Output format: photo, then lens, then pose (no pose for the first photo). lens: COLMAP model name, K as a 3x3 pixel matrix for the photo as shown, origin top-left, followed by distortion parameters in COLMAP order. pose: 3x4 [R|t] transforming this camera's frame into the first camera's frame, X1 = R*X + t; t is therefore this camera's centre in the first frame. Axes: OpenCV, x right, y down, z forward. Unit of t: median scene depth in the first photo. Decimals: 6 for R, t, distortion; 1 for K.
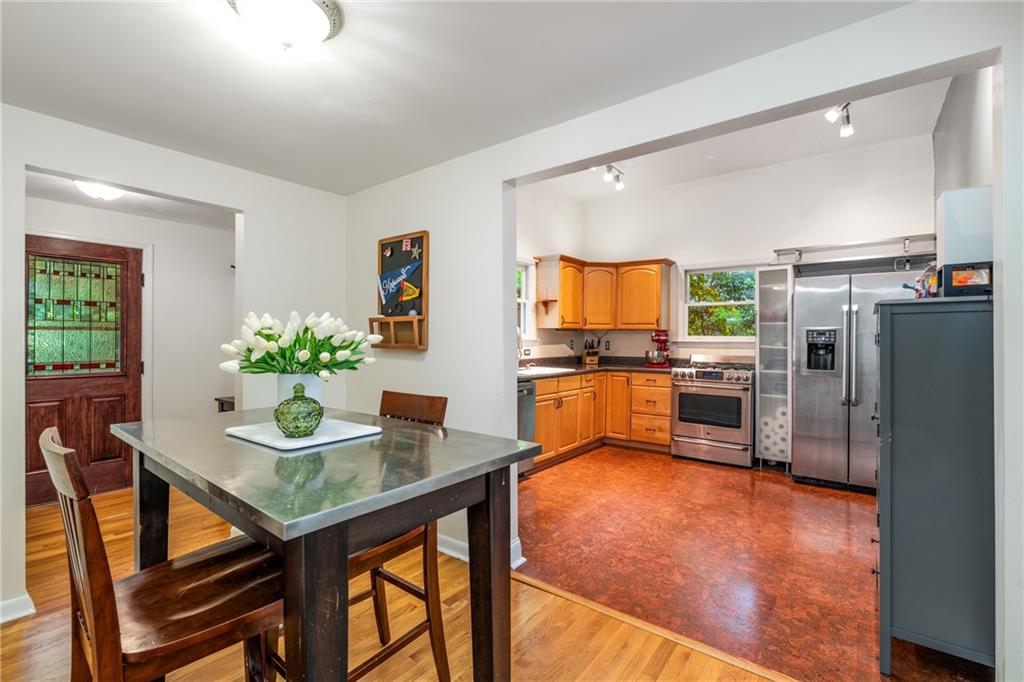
lens RADIAL K [[450.3, 0, 512.0], [0, 450.3, 341.0], [0, 0, 1]] dist [-0.001962, 0.000302]
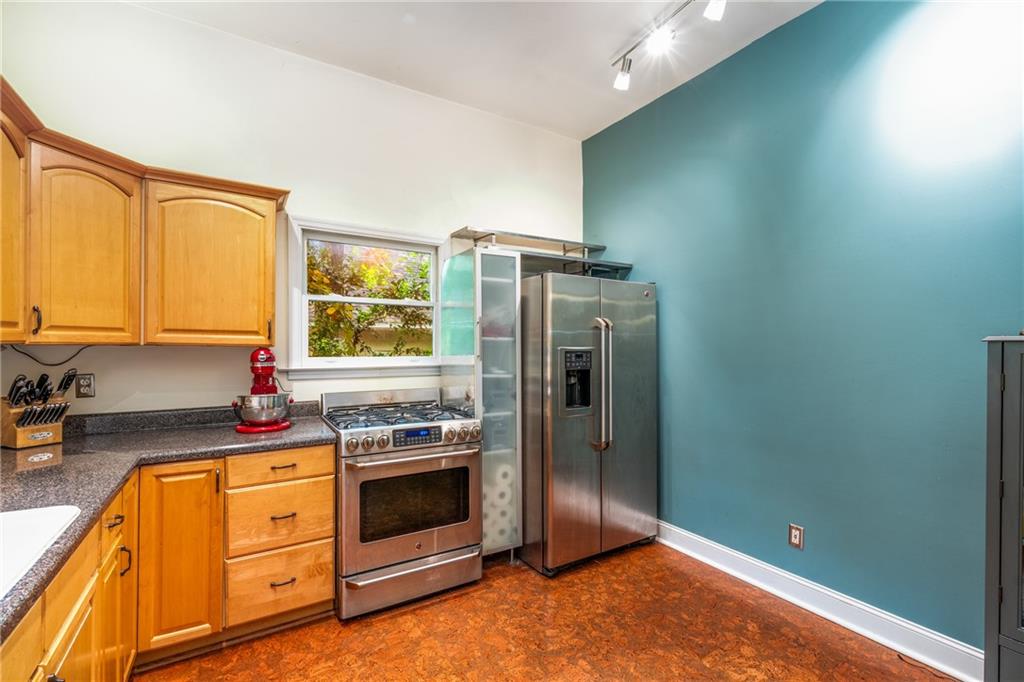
lens RADIAL K [[450.5, 0, 506.5], [0, 450.5, 349.8], [0, 0, 1]] dist [-0.001532, -0.000099]
pose [[0.357185, -0.013379, 0.933938, -0.012169], [0.004985, 0.999910, 0.012418, -0.027647], [-0.934020, 0.000220, 0.357220, 0.657997]]
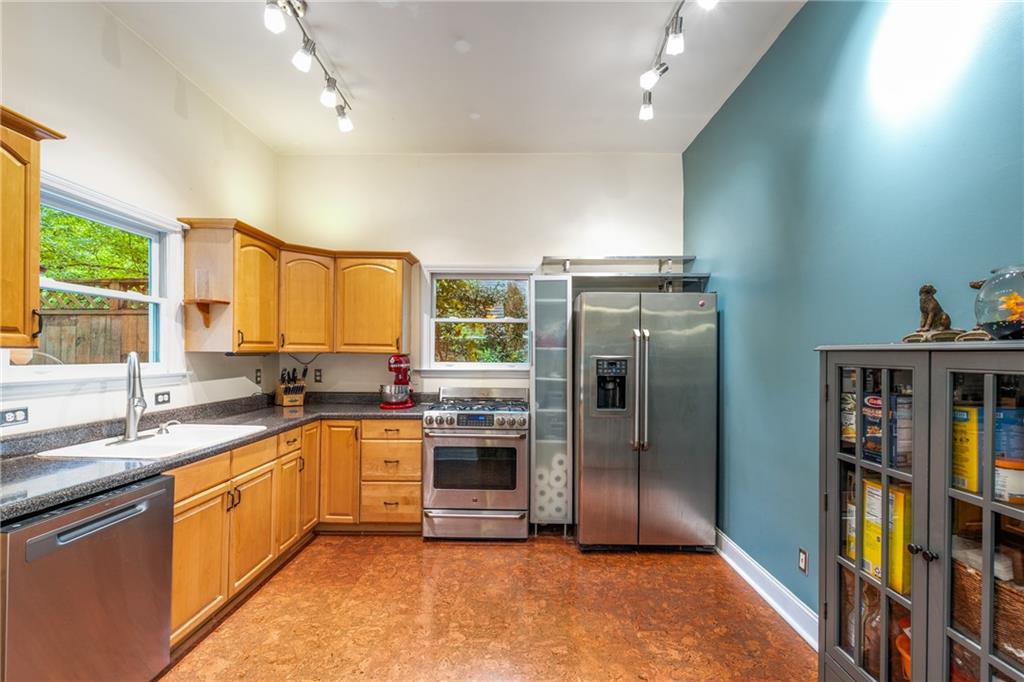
lens RADIAL K [[459.6, 0, 508.5], [0, 459.6, 356.7], [0, 0, 1]] dist [-0.004005, -0.000108]
pose [[0.801595, -0.004473, 0.597850, 0.039168], [0.001661, 0.999985, 0.005255, -0.025882], [-0.597865, -0.003219, 0.801591, 0.350374]]
